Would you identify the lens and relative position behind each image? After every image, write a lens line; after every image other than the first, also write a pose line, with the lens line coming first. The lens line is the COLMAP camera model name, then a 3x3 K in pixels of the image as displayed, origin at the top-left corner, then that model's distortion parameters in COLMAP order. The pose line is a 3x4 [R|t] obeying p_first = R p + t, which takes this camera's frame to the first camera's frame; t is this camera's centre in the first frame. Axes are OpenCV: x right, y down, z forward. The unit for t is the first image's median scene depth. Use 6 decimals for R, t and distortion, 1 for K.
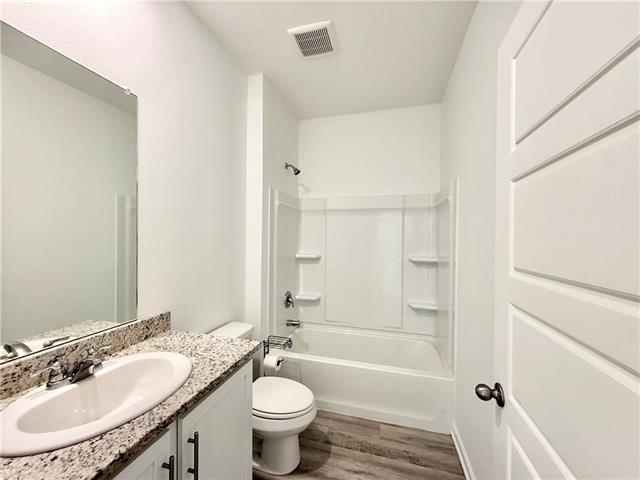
lens RADIAL K [[256.6, 0, 320.3], [0, 256.6, 237.4], [0, 0, 1]] dist [-0.012963, -0.000038]
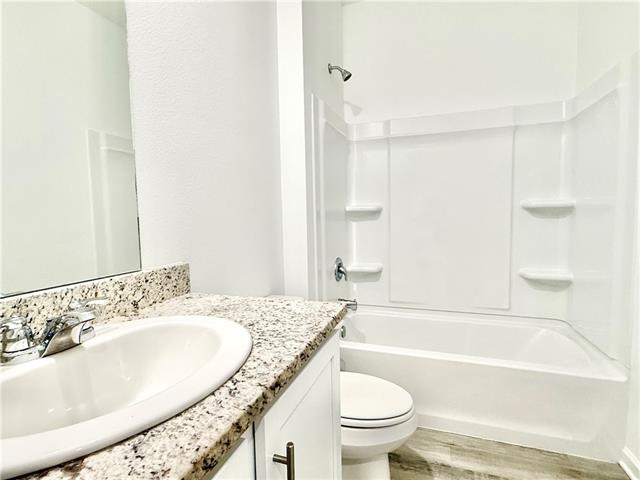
lens RADIAL K [[336.5, 0, 320.8], [0, 336.5, 244.8], [0, 0, 1]] dist [-0.000213, -0.001412]
pose [[0.996809, -0.020077, -0.077255, -0.103615], [0.027470, 0.995015, 0.095867, 0.089885], [0.074945, -0.097684, 0.992392, 0.109735]]
